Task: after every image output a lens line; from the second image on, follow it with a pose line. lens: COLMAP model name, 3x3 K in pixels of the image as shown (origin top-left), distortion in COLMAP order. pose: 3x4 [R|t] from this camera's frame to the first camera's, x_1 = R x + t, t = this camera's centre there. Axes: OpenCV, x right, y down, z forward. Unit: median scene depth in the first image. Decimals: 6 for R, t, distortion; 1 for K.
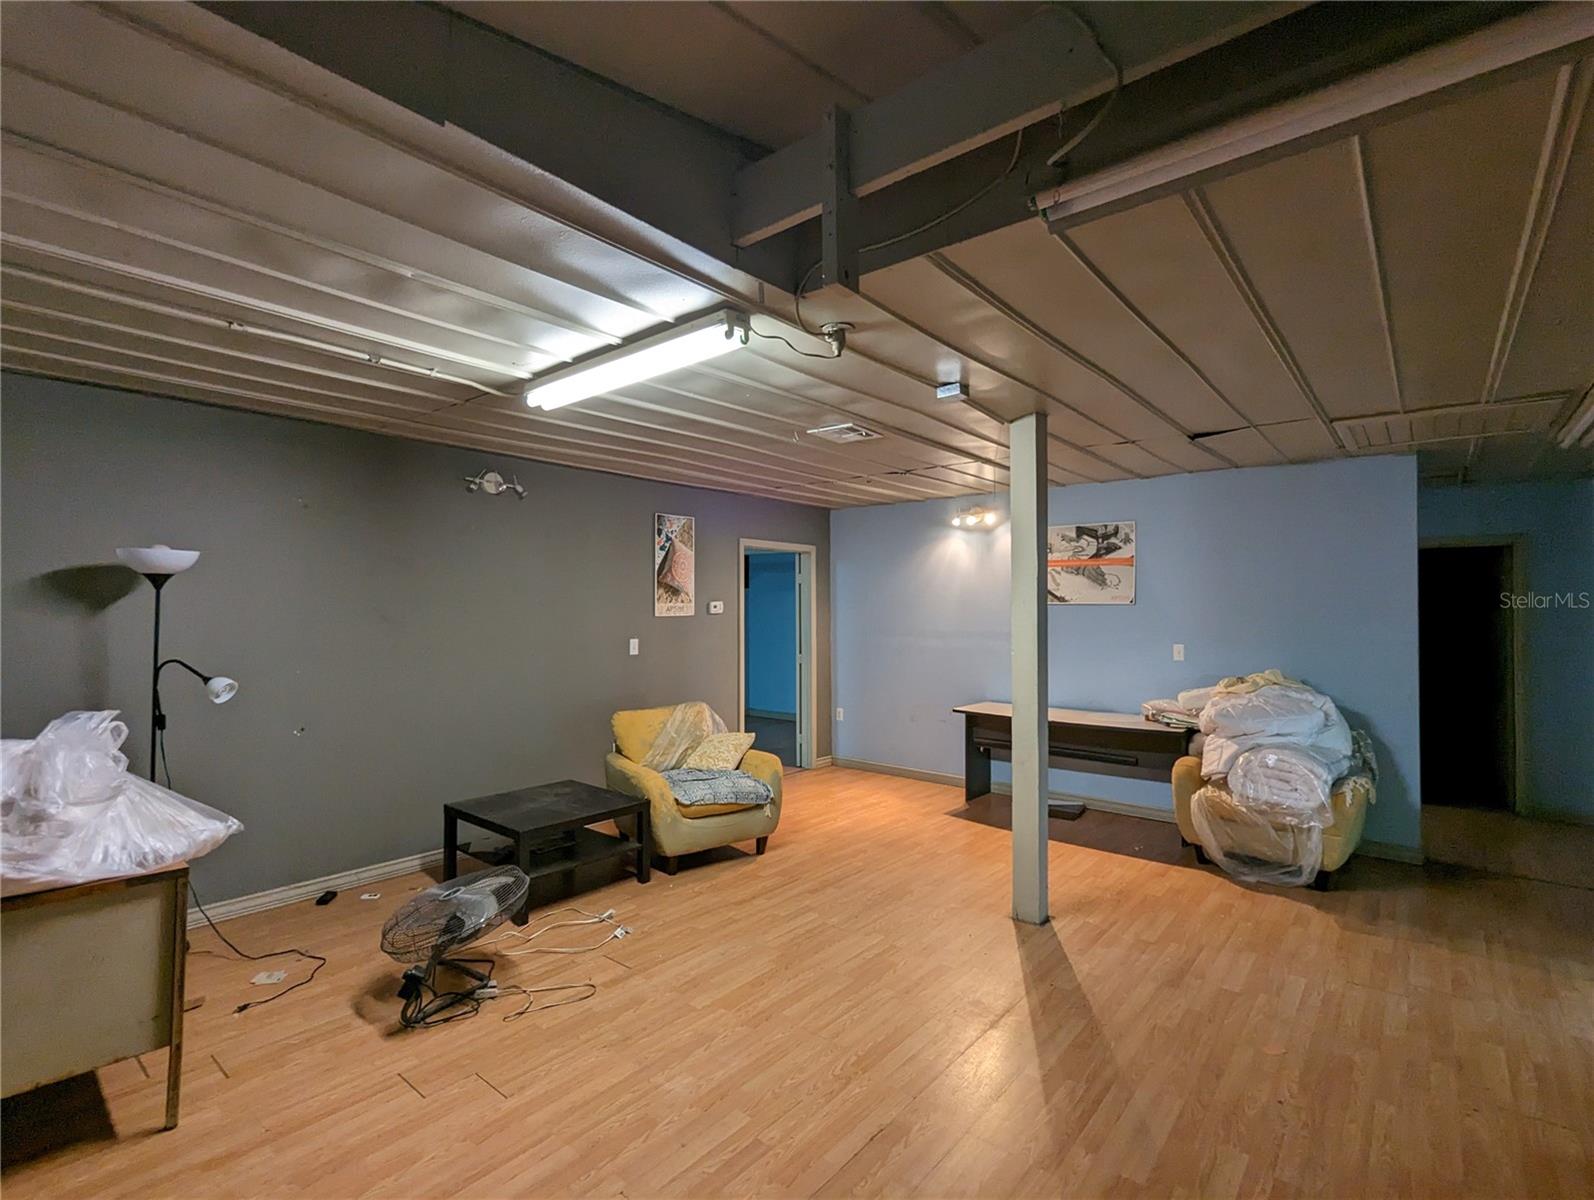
lens RADIAL K [[765.3, 0, 797.5], [0, 765.3, 601.3], [0, 0, 1]] dist [0.005104, -0.002631]
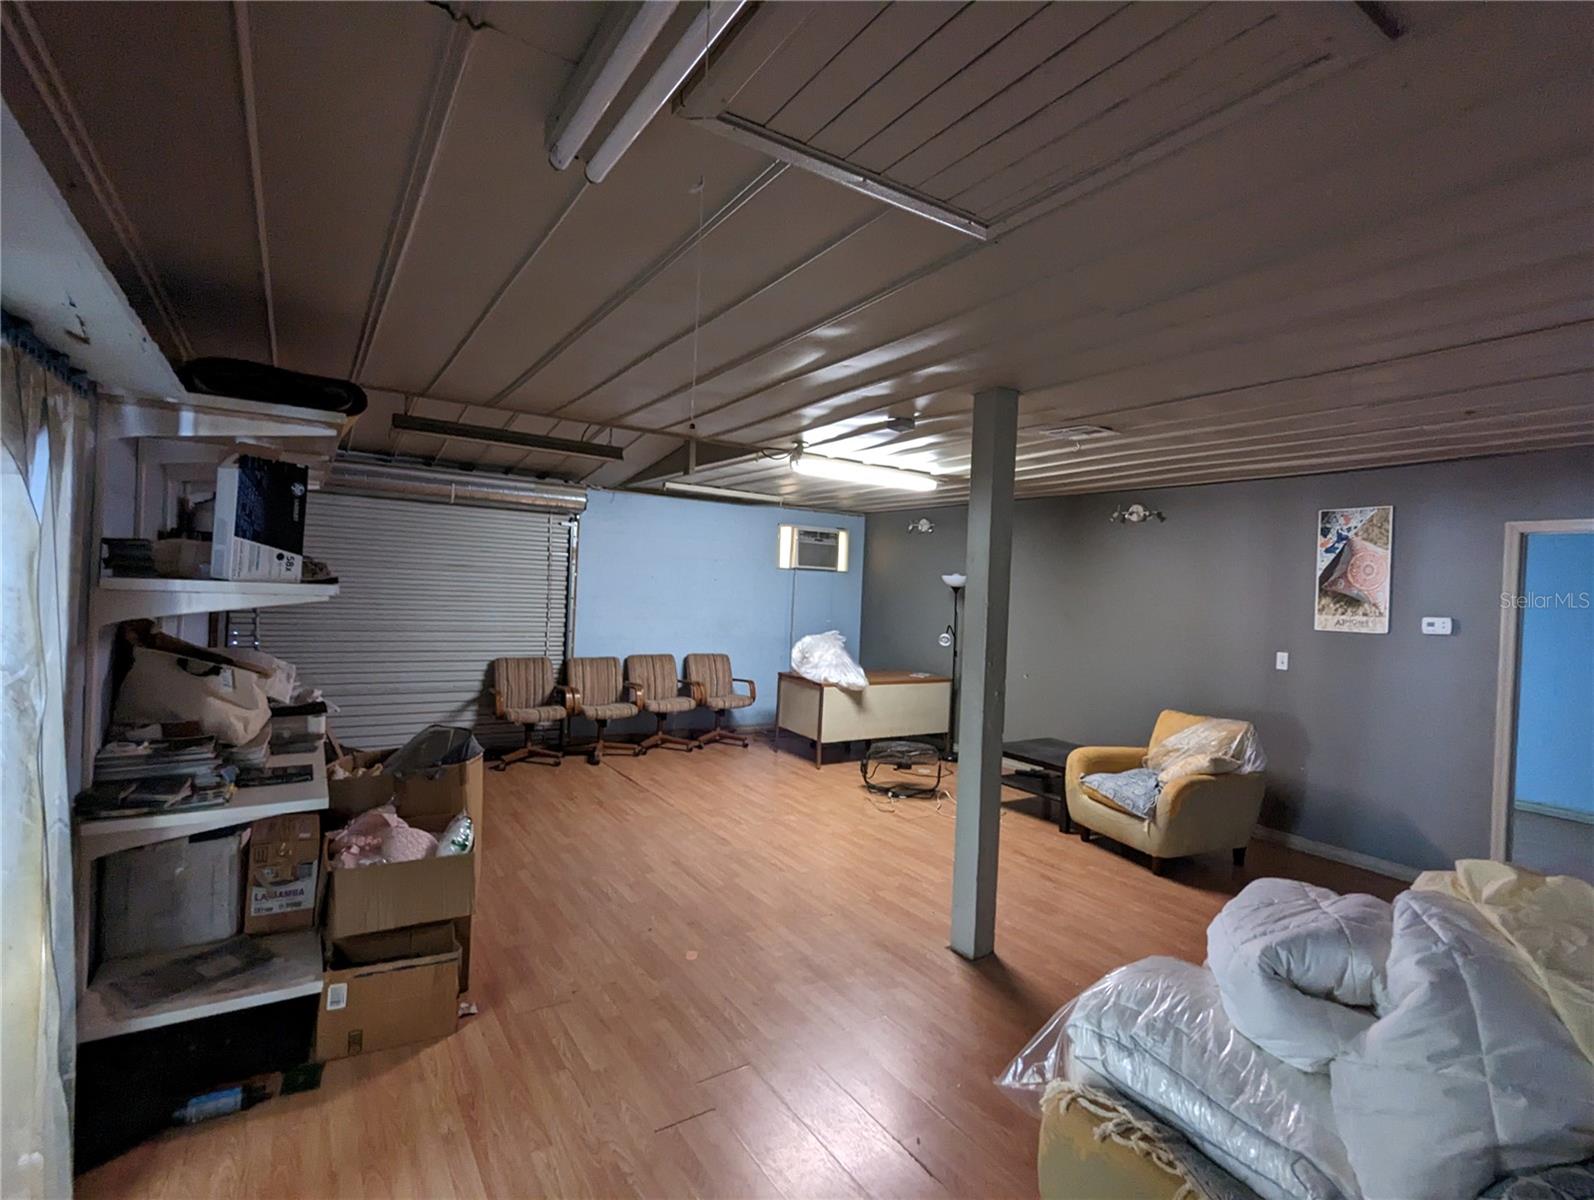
lens RADIAL K [[765.3, 0, 807.8], [0, 765.3, 596.5], [0, 0, 1]] dist [0.005104, -0.002631]
pose [[-0.280225, -0.003675, -0.959927, 1.376979], [-0.036749, 0.999301, 0.006902, -0.004877], [0.959231, 0.037210, -0.280164, 1.179069]]
